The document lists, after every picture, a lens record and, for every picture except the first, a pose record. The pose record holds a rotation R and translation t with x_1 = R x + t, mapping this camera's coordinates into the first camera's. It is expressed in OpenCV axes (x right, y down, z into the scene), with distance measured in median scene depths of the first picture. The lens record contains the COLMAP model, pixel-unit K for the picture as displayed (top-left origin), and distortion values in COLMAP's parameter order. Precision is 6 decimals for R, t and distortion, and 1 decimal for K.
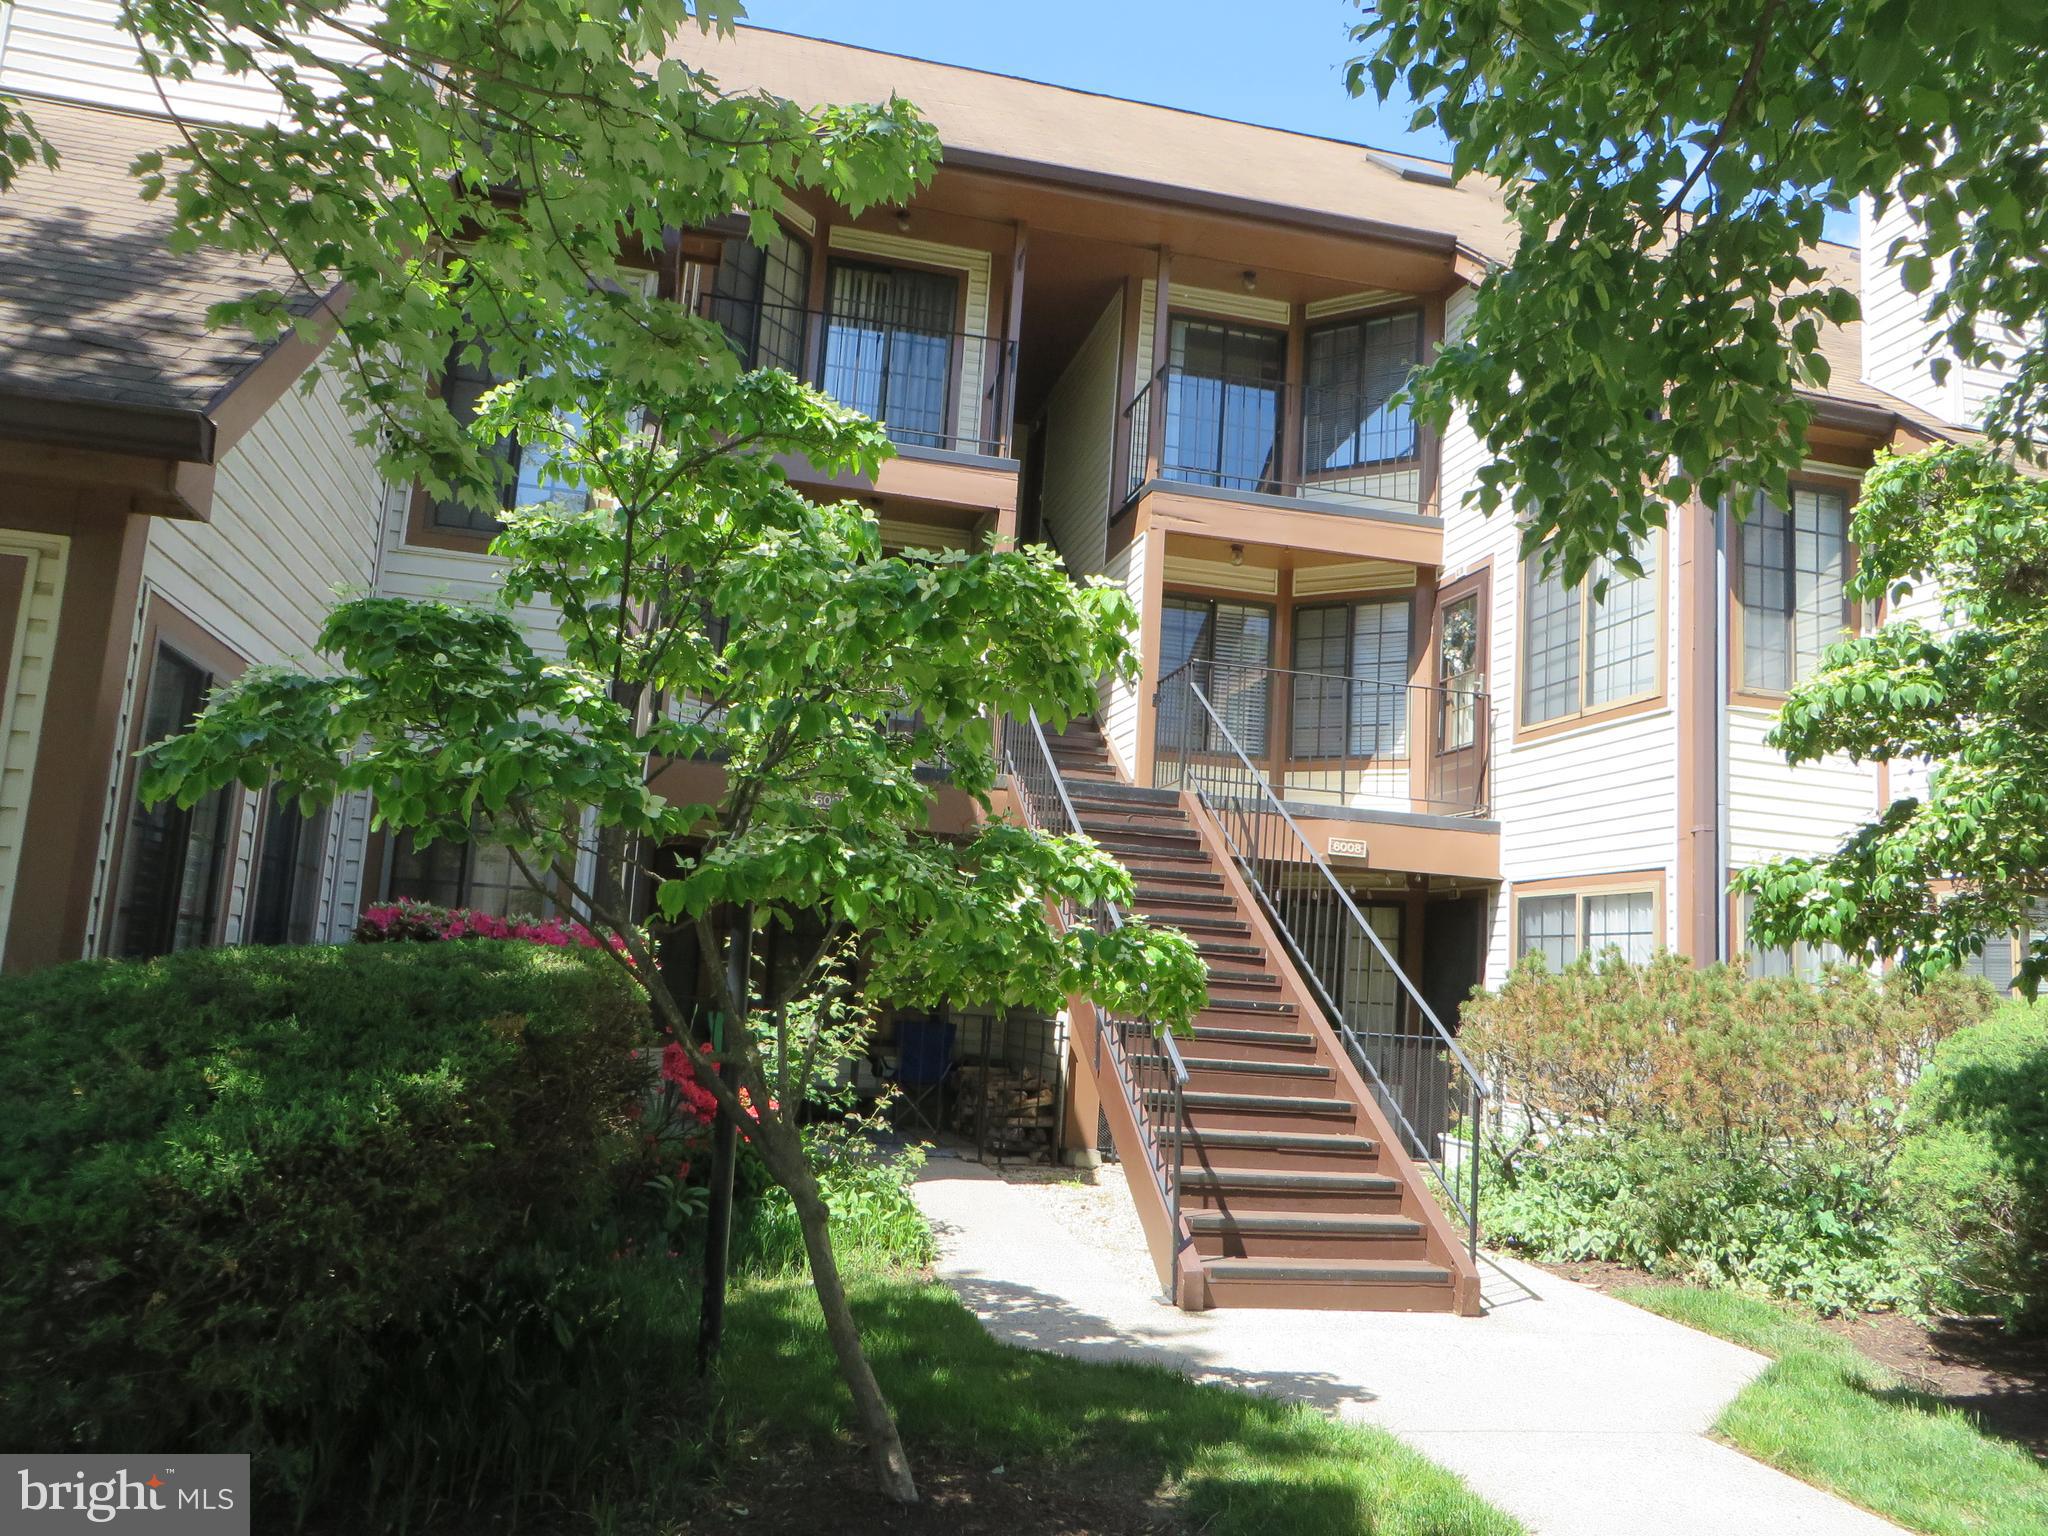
lens RADIAL K [[1540.4, 0, 1025.3], [0, 1540.4, 766.6], [0, 0, 1]] dist [-0.003932, -0.005123]
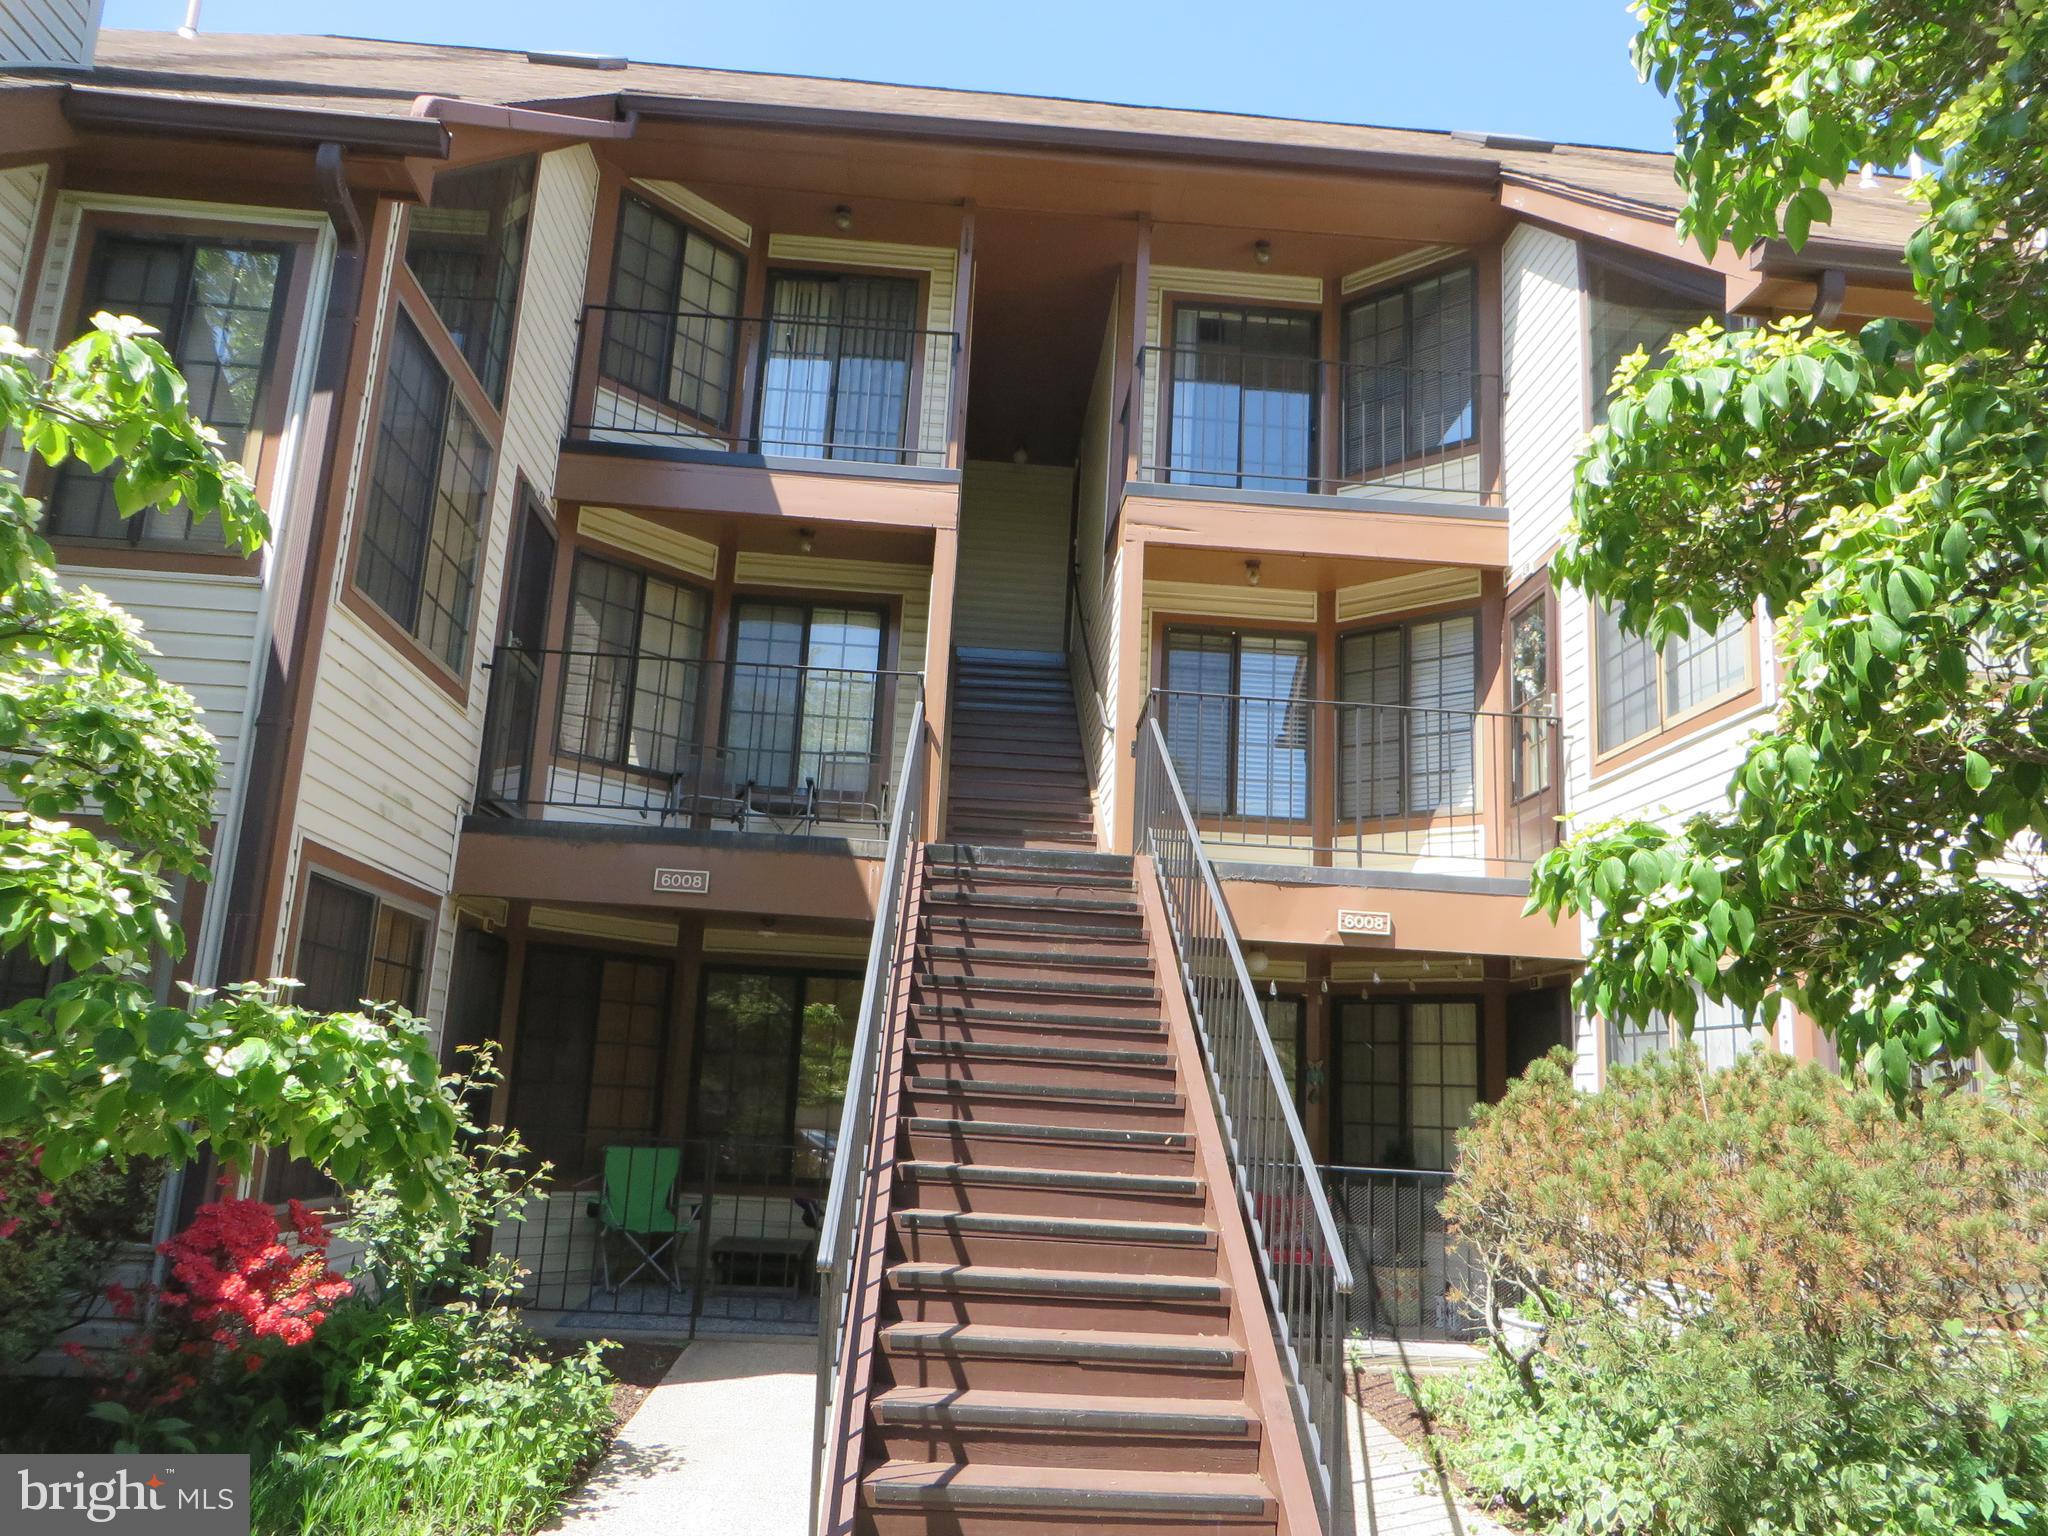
lens RADIAL K [[1540.4, 0, 1022.0], [0, 1540.4, 770.1], [0, 0, 1]] dist [-0.003932, -0.005123]
pose [[0.986513, -0.047393, -0.156670, 0.144917], [0.035551, 0.996355, -0.077542, 0.027000], [0.159774, 0.070926, 0.984602, 0.190004]]
